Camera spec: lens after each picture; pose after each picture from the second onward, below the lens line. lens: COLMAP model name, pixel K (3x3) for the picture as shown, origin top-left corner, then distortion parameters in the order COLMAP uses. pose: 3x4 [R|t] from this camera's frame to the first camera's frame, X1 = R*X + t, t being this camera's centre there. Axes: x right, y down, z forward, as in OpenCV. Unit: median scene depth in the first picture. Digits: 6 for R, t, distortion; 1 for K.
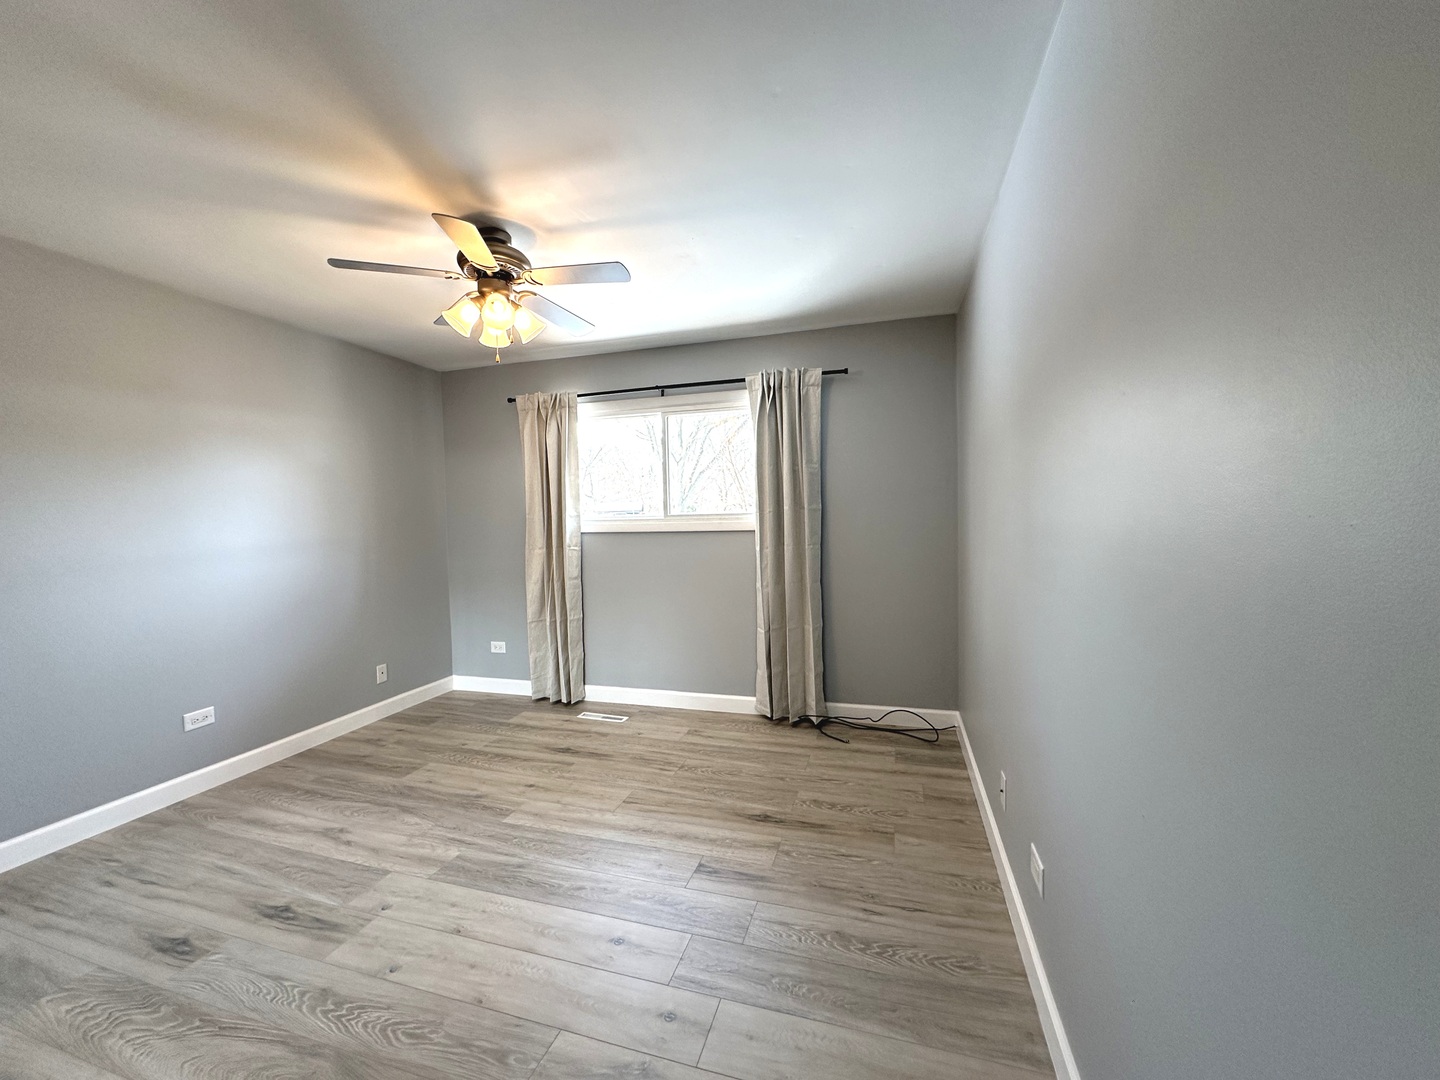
lens RADIAL K [[571.2, 0, 707.3], [0, 571.2, 548.6], [0, 0, 1]] dist [-0.004847, 0.000752]
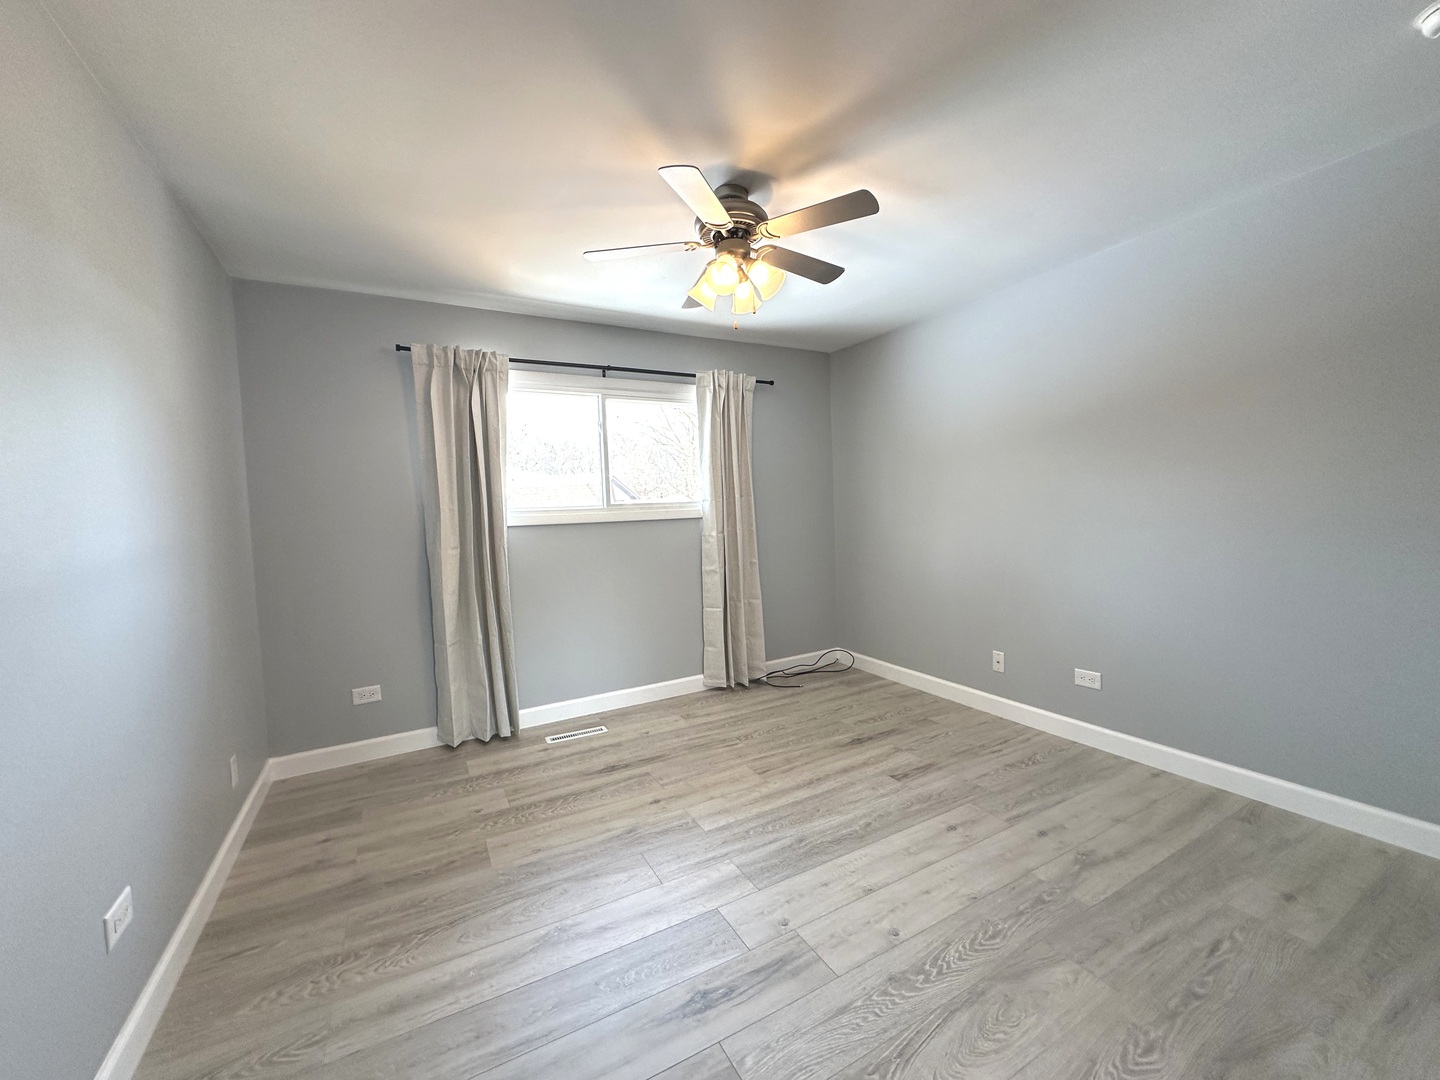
lens RADIAL K [[571.2, 0, 733.5], [0, 571.2, 542.9], [0, 0, 1]] dist [-0.004847, 0.000752]
pose [[0.691729, -0.049234, 0.720477, -0.711467], [0.064319, 0.997909, 0.006441, 0.014334], [-0.719288, 0.041885, 0.693449, 0.237652]]
